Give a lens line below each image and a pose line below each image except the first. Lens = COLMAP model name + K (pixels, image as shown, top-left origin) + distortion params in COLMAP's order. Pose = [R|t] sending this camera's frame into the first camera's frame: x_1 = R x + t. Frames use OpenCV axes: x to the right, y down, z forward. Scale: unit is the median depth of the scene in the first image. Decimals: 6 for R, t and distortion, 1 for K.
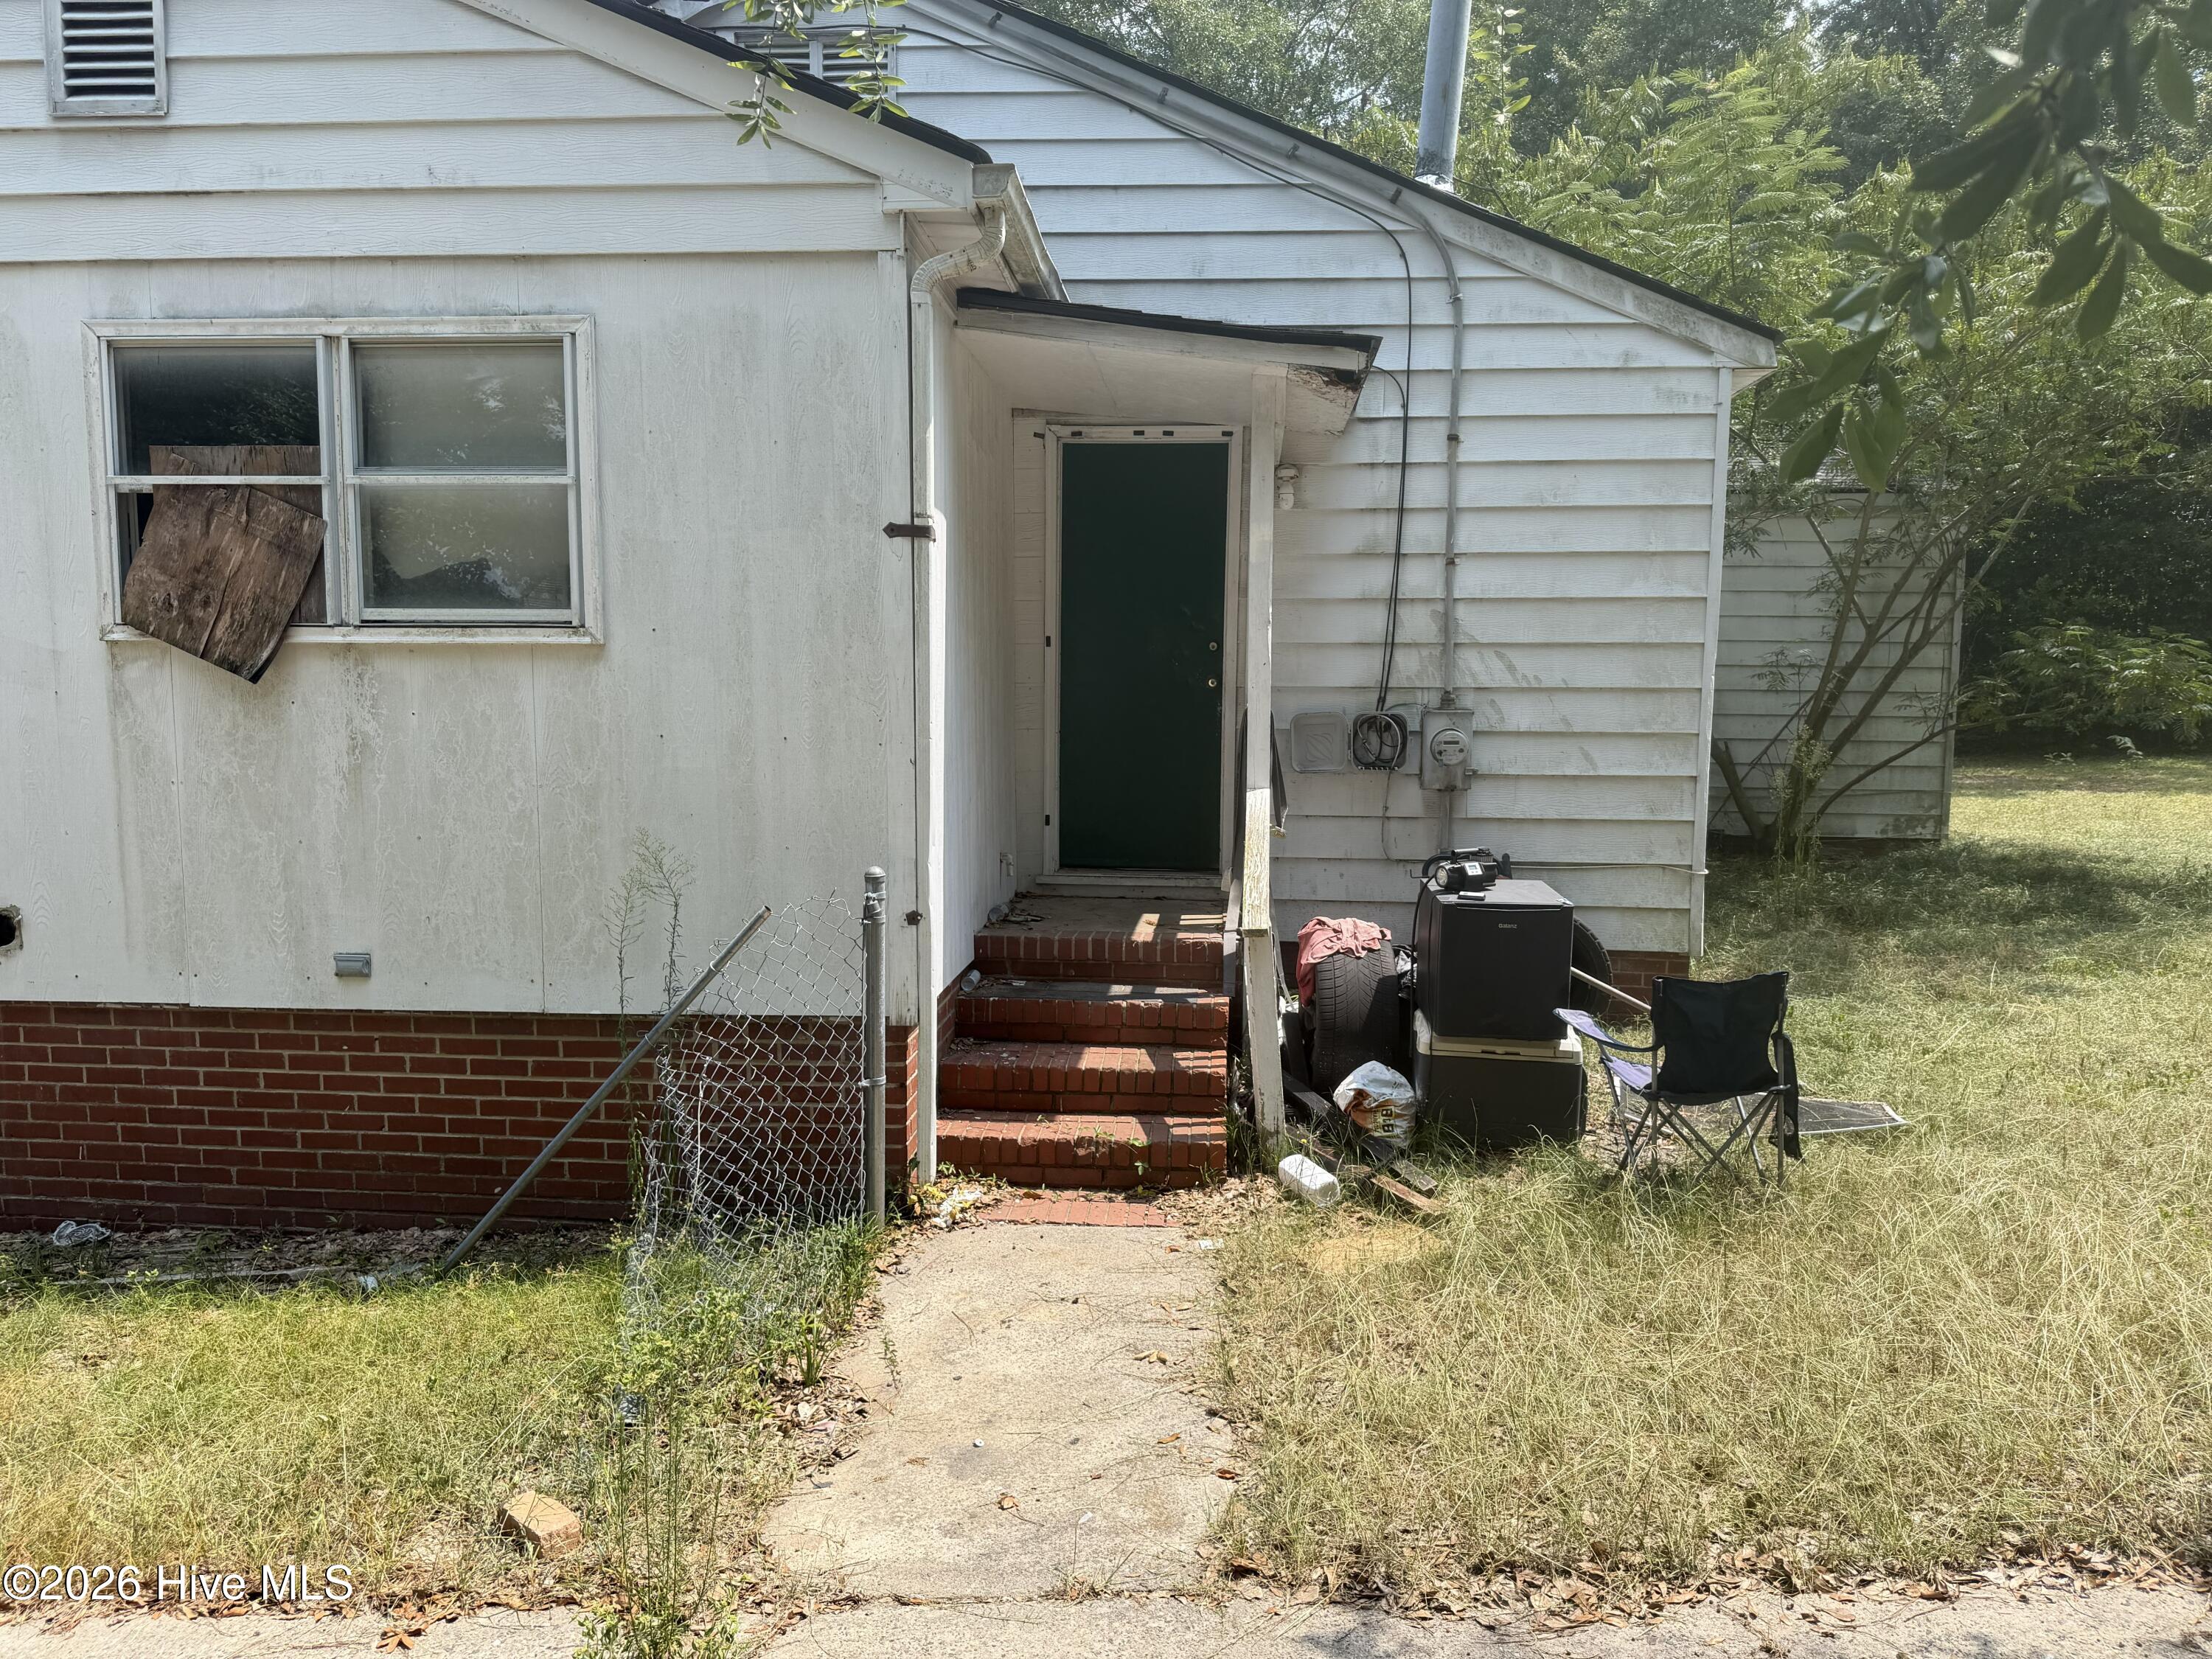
lens RADIAL K [[1528.8, 0, 1106.0], [0, 1528.8, 829.5], [0, 0, 1]] dist [0.026767, -0.002997]
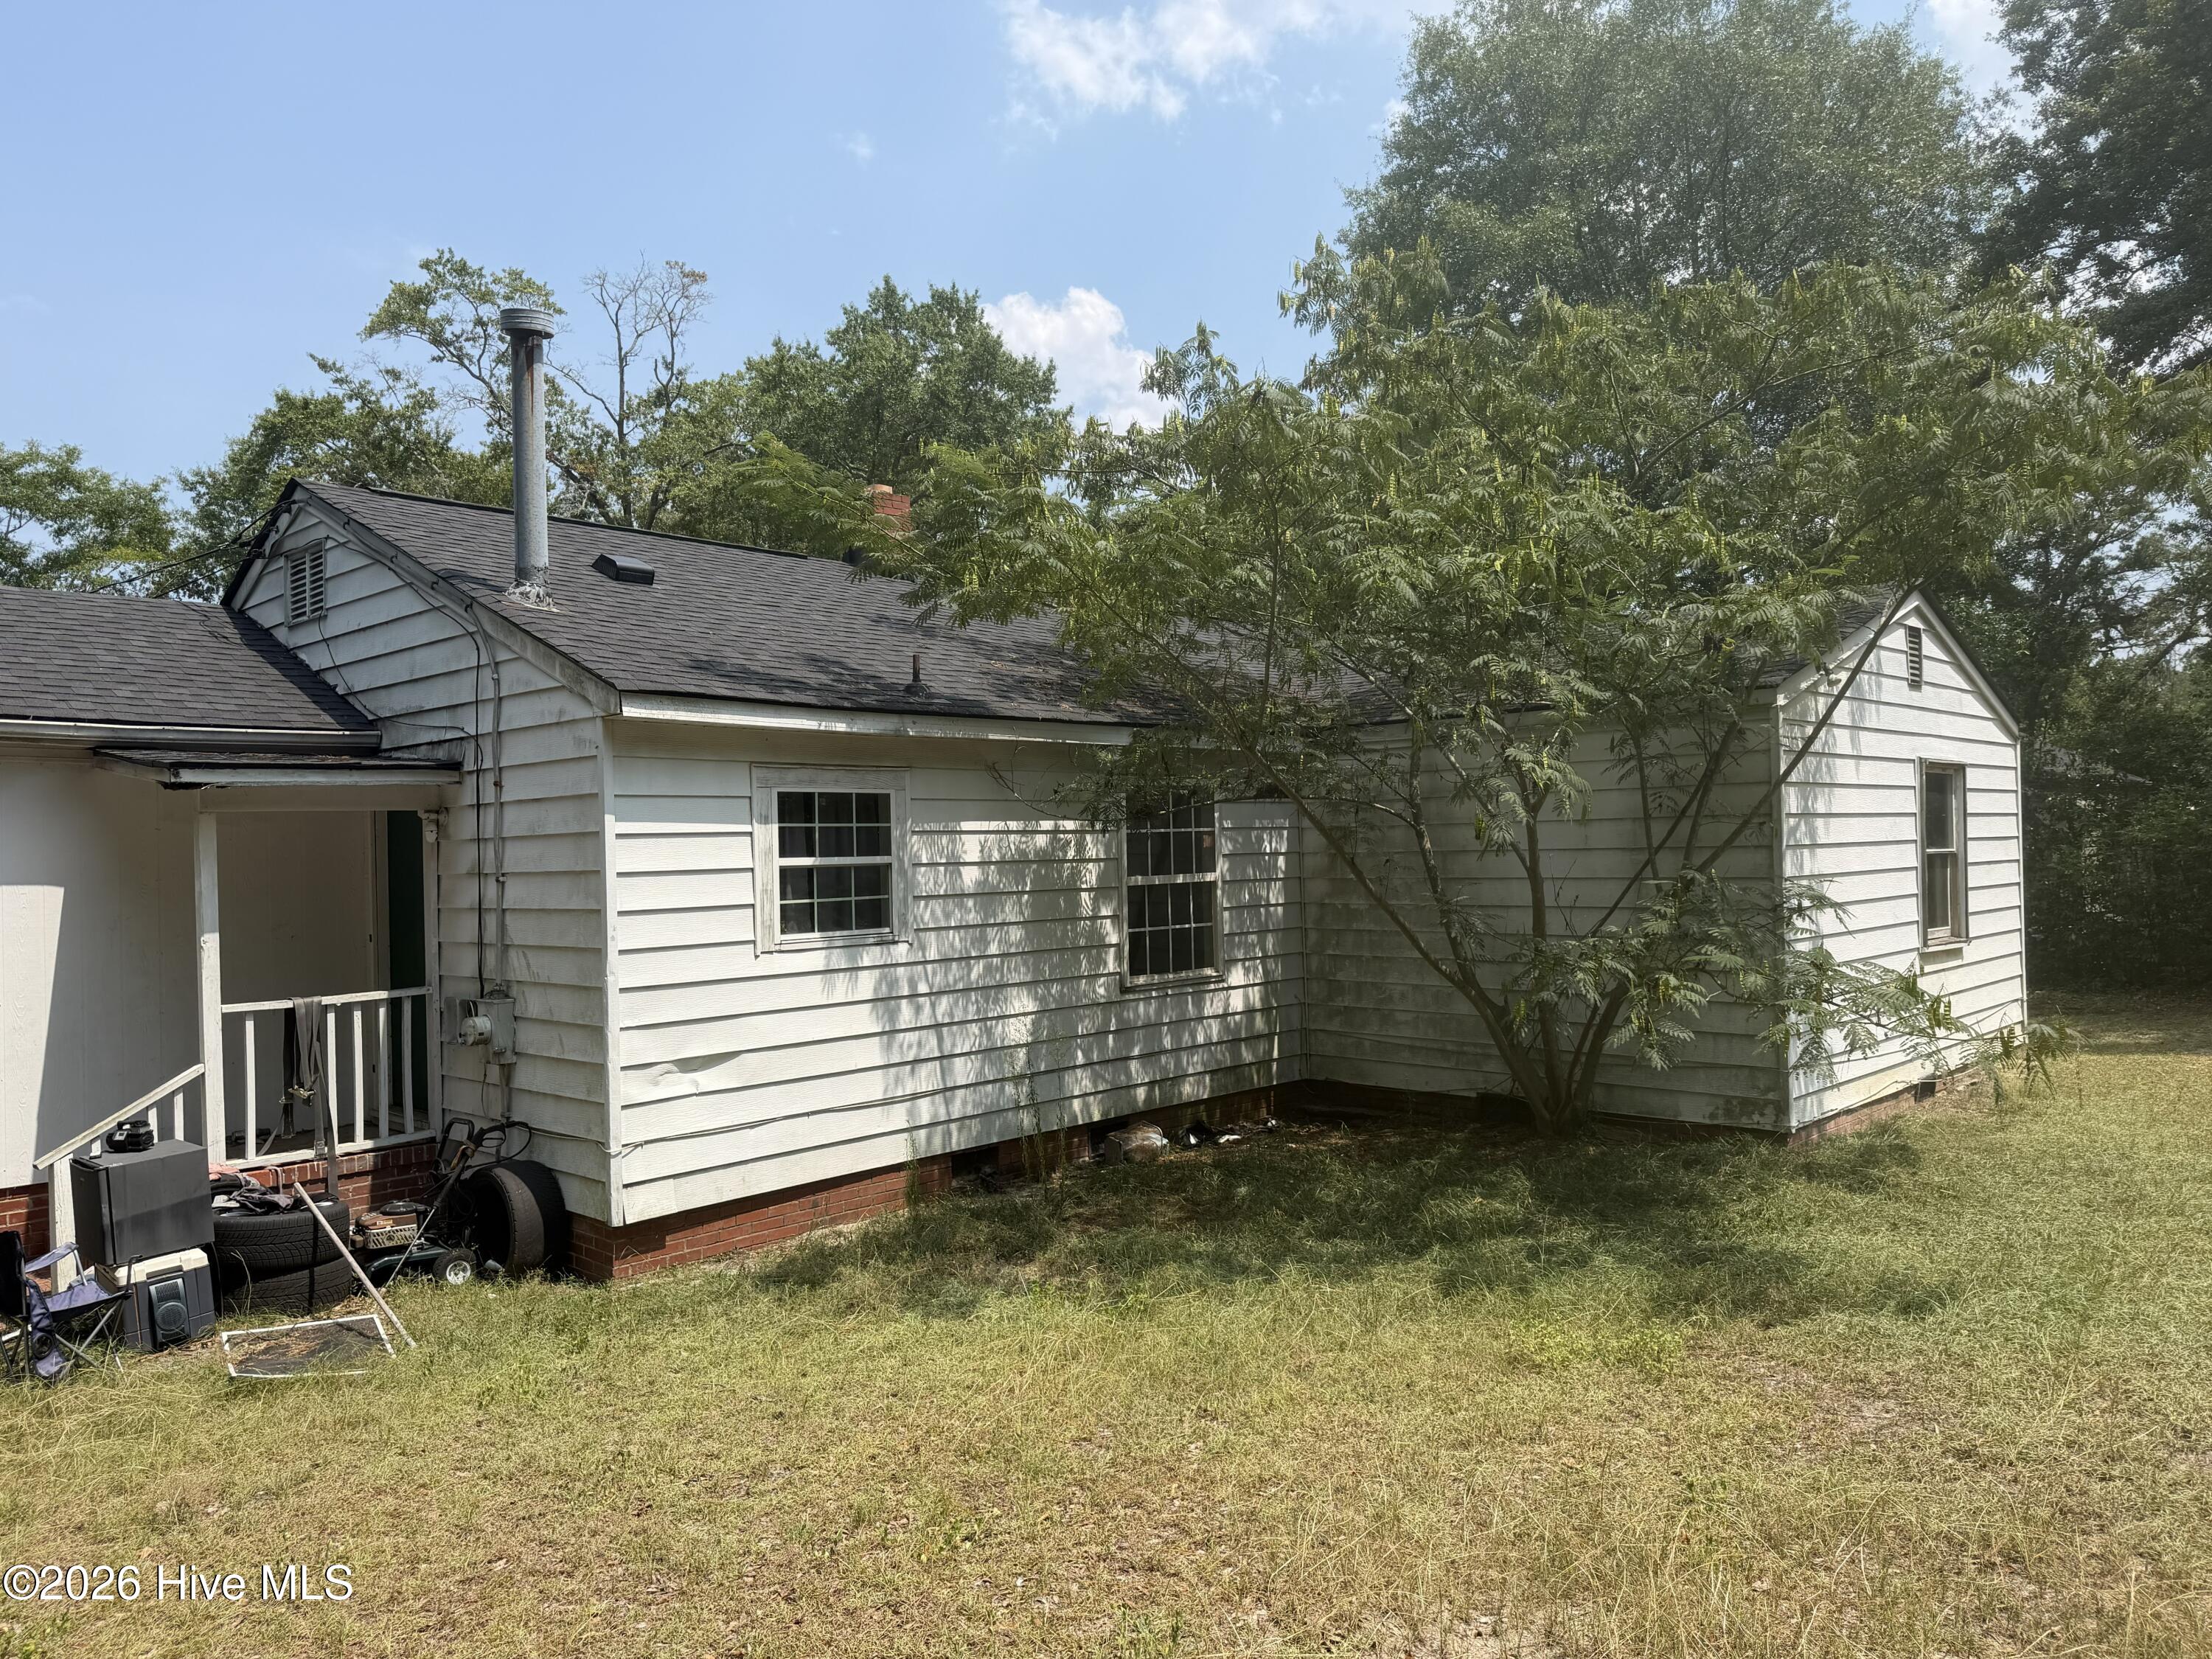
lens RADIAL K [[1528.8, 0, 1106.0], [0, 1528.8, 829.5], [0, 0, 1]] dist [0.026767, -0.002997]
pose [[0.785599, -0.035964, -0.617690, 1.097564], [-0.030437, 0.994854, -0.096634, -0.086772], [0.617987, 0.094717, 0.780462, 0.253219]]
